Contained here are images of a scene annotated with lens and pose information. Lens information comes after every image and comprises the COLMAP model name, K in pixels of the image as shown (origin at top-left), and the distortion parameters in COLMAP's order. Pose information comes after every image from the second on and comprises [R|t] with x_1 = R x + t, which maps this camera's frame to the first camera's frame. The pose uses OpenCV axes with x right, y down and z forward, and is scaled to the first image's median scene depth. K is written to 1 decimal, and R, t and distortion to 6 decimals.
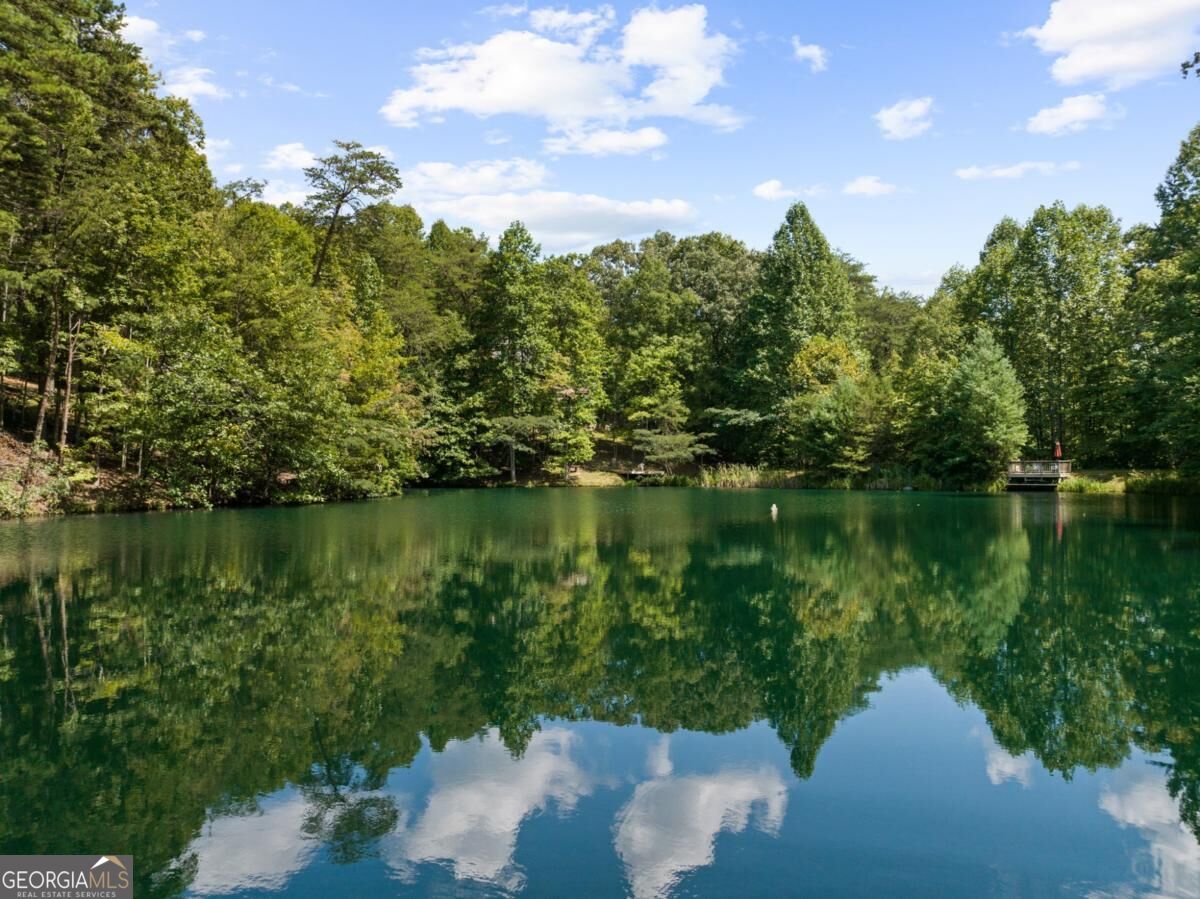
lens RADIAL K [[844.3, 0, 603.7], [0, 844.3, 442.6], [0, 0, 1]] dist [-0.008375, 0.025312]
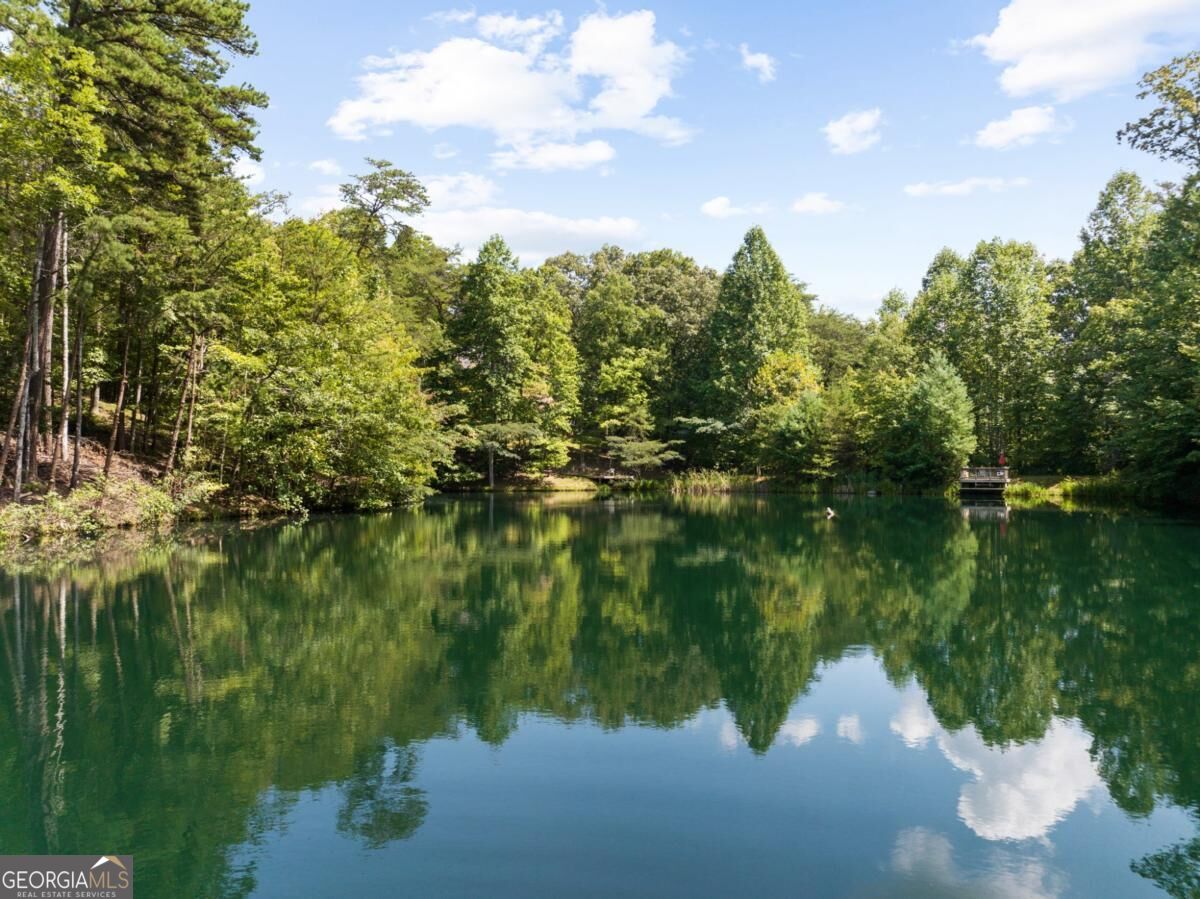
lens RADIAL K [[841.7, 0, 600.0], [0, 841.7, 449.5], [0, 0, 1]] dist [0.004560, -0.000504]
pose [[0.991696, 0.004551, 0.128523, -0.109816], [-0.005235, 0.999974, 0.004986, -0.004555], [-0.128497, -0.005617, 0.991694, -0.042217]]
